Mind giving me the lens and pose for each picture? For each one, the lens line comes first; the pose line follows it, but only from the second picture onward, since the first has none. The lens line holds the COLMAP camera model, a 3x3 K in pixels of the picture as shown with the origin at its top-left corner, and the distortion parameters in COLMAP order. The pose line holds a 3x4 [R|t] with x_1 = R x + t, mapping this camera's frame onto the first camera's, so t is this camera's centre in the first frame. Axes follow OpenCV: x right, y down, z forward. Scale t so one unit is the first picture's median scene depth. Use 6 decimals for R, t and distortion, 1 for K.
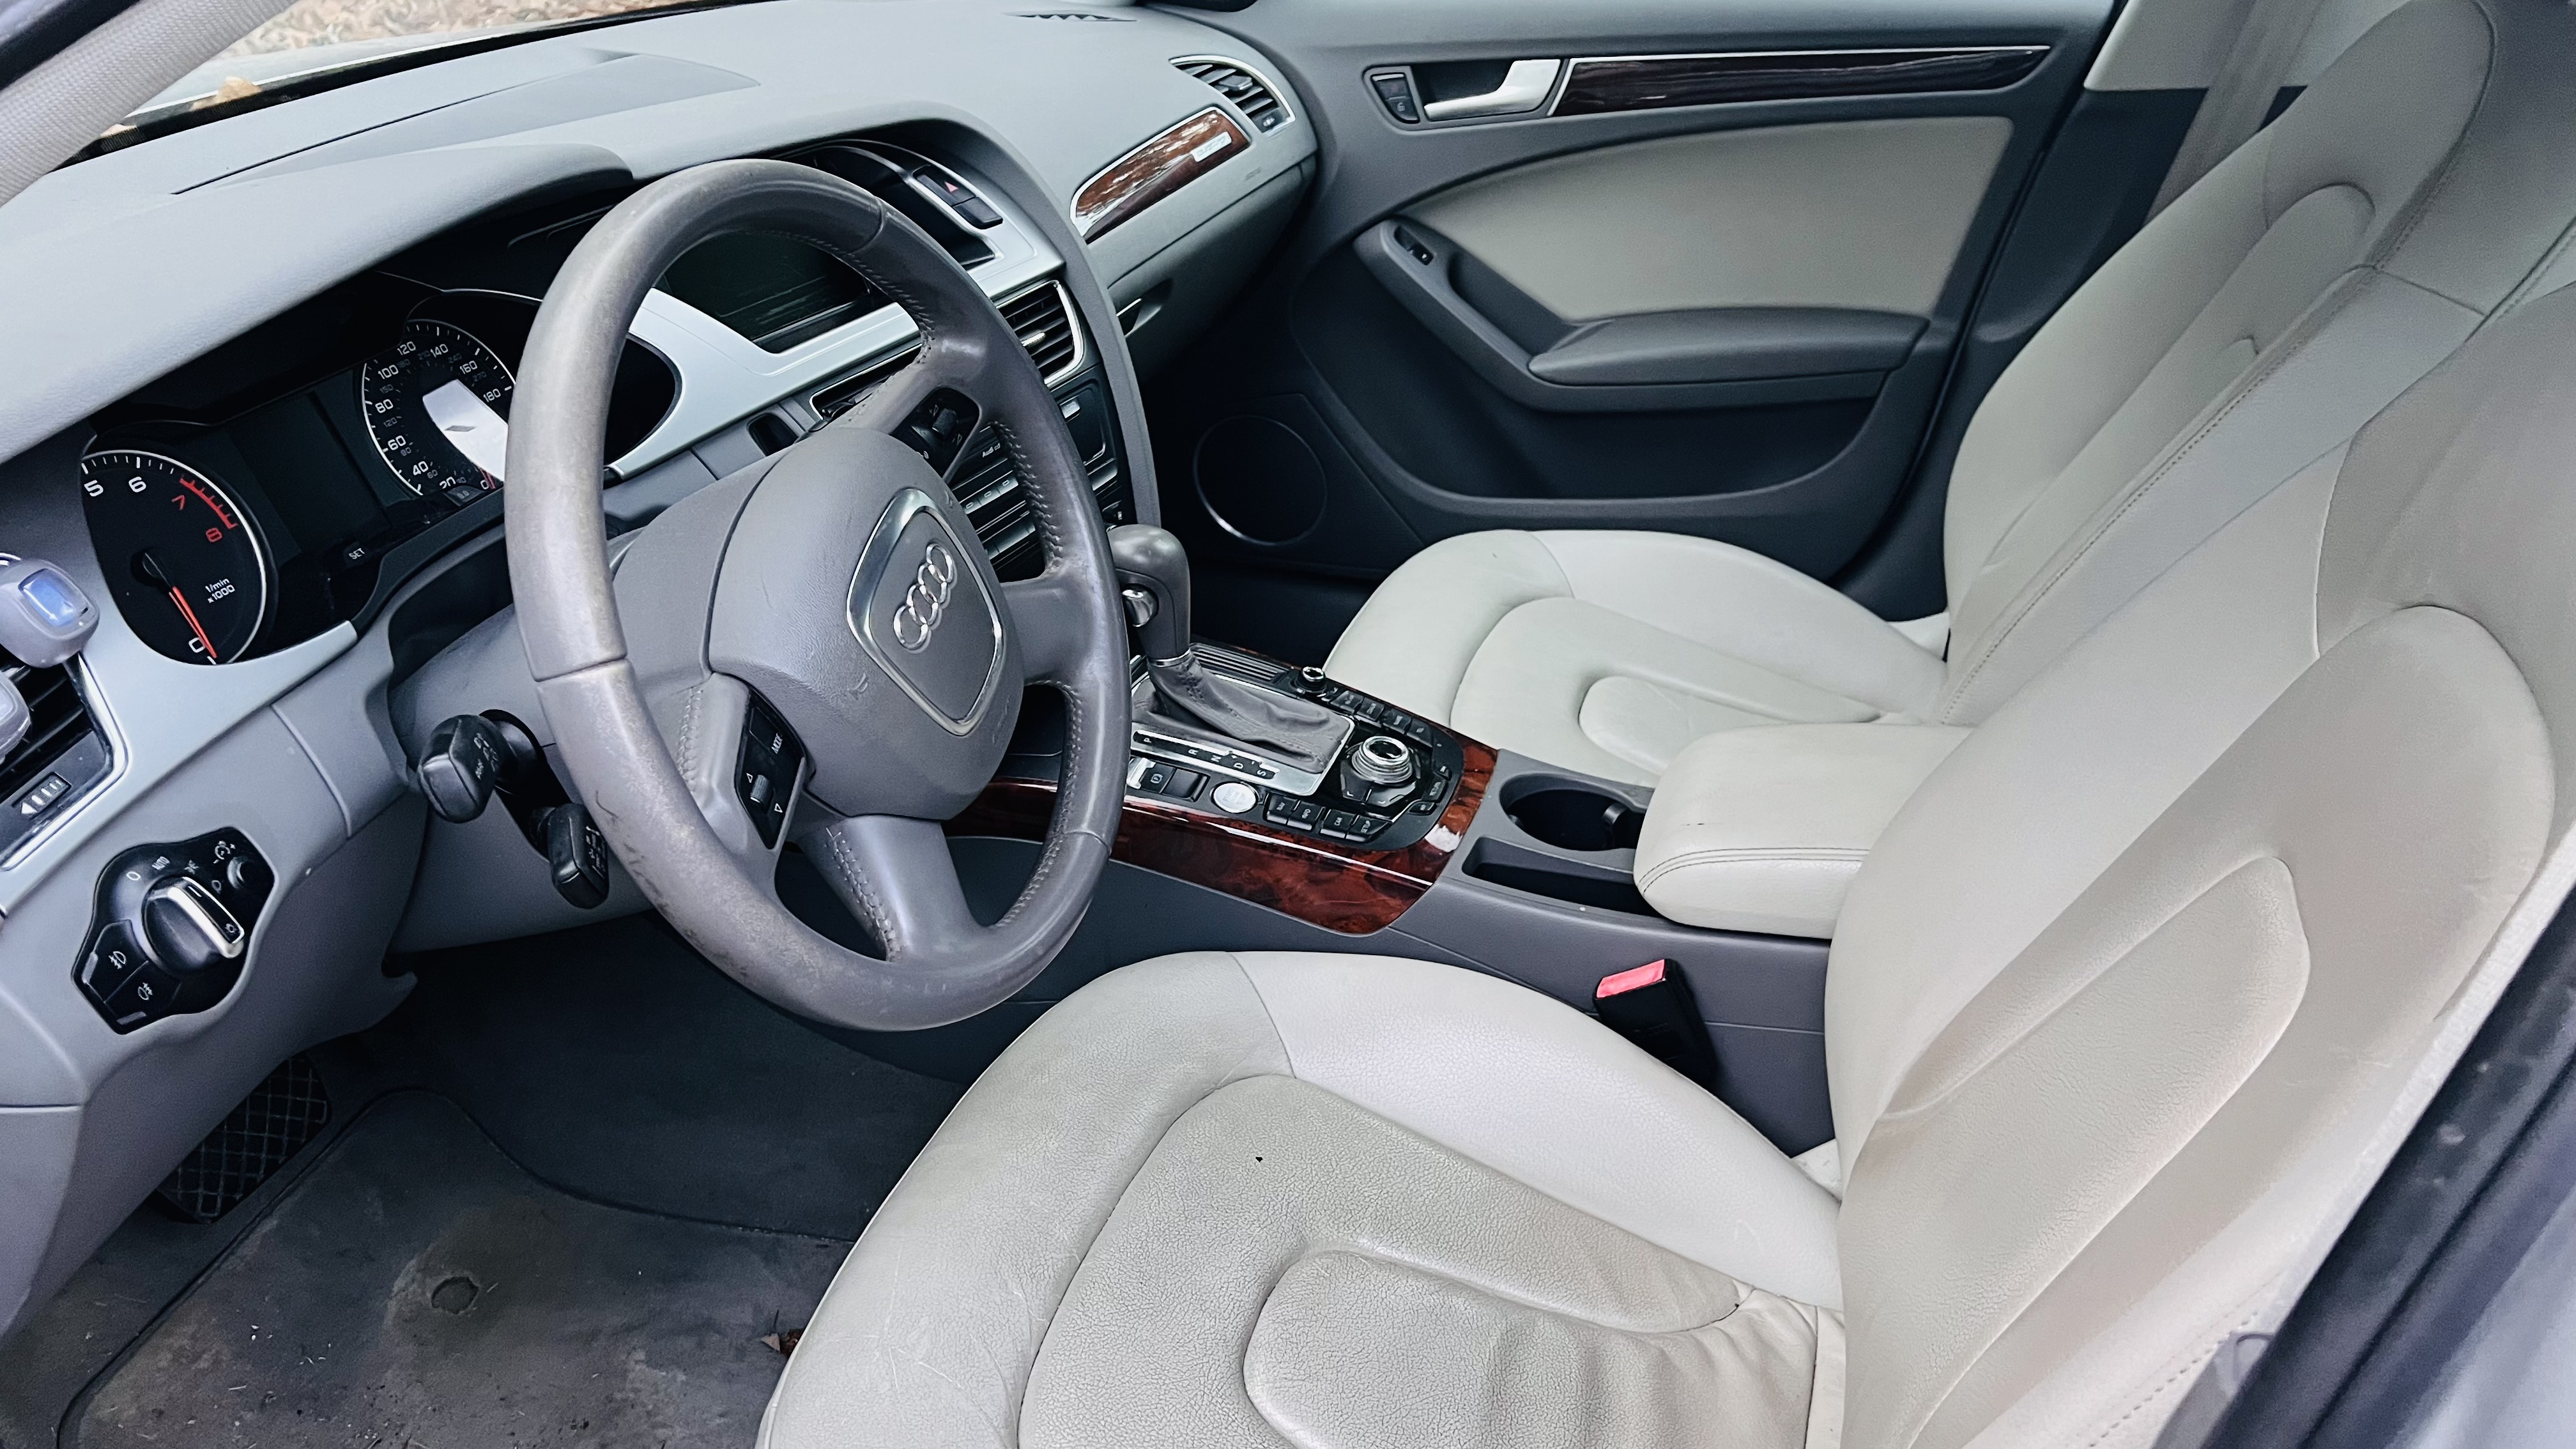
lens RADIAL K [[1988.5, 0, 1292.6], [0, 1988.5, 746.6], [0, 0, 1]] dist [0.069247, -0.085839]
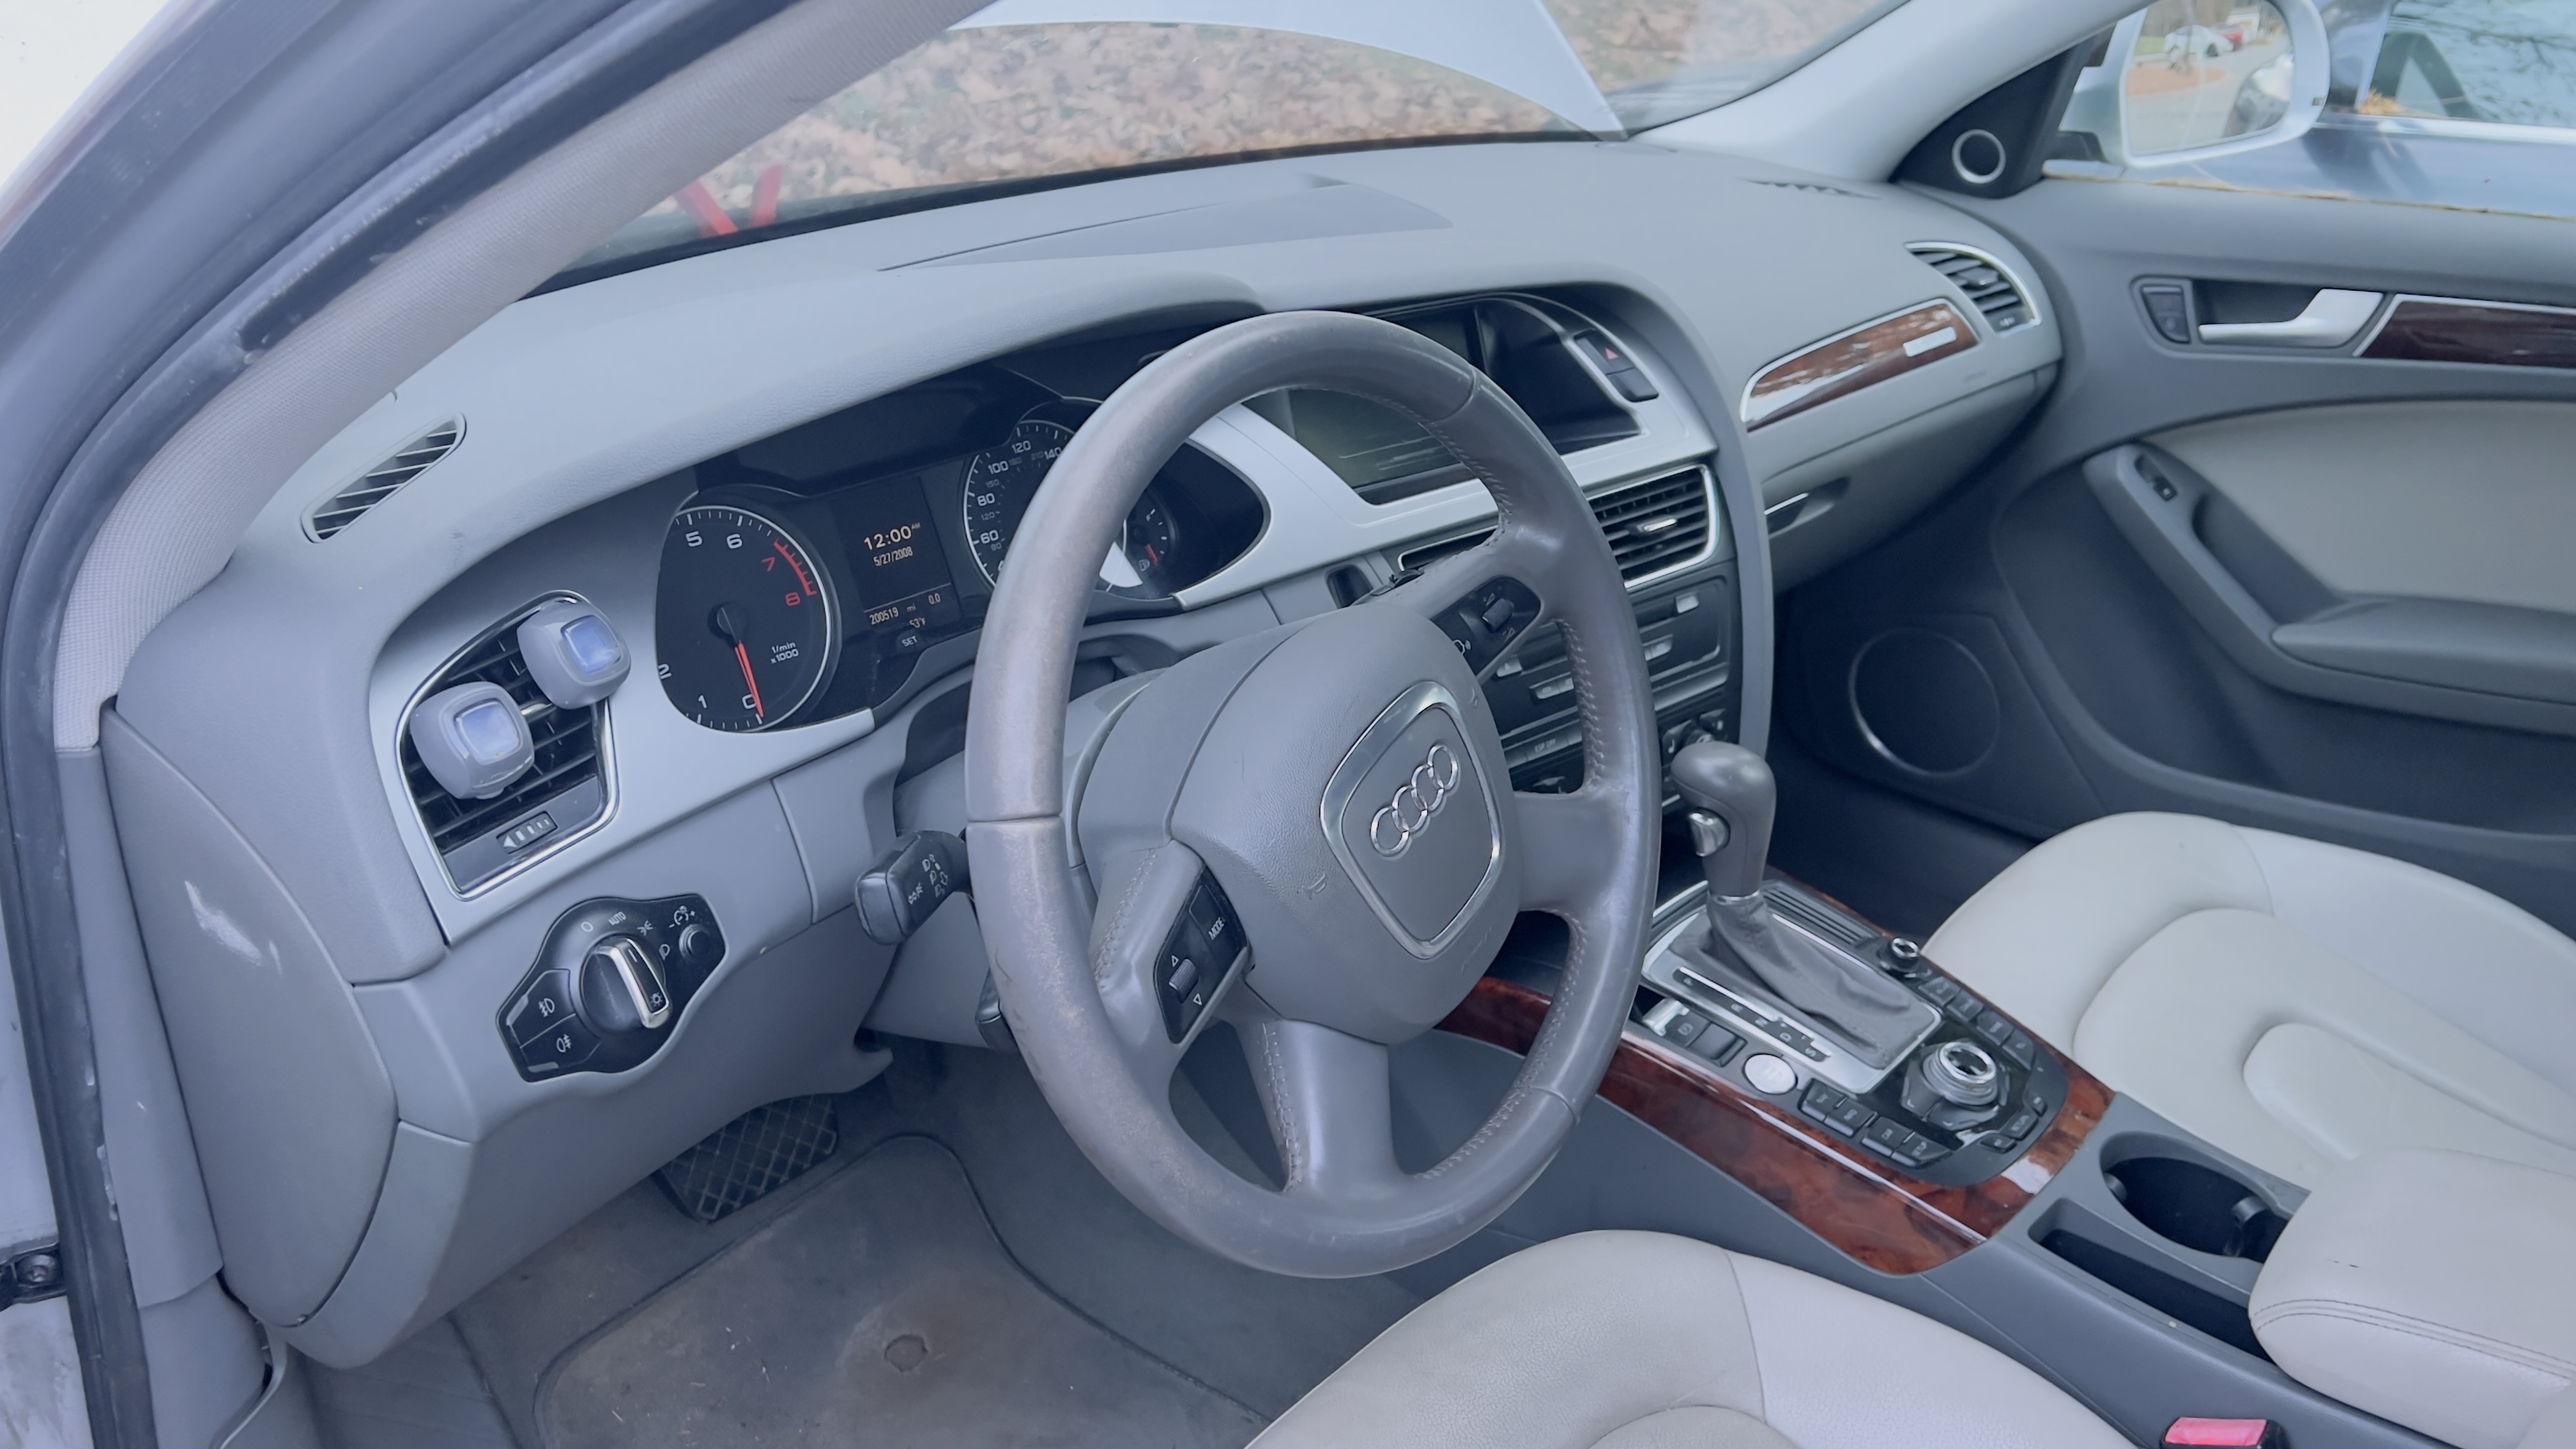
lens RADIAL K [[1987.9, 0, 1288.0], [0, 1987.9, 724.5], [0, 0, 1]] dist [0.115227, -0.219008]
pose [[0.921090, 0.194987, -0.337005, 0.042075], [-0.219546, 0.974939, -0.035968, -0.045073], [0.321546, 0.107118, 0.940815, 0.089950]]
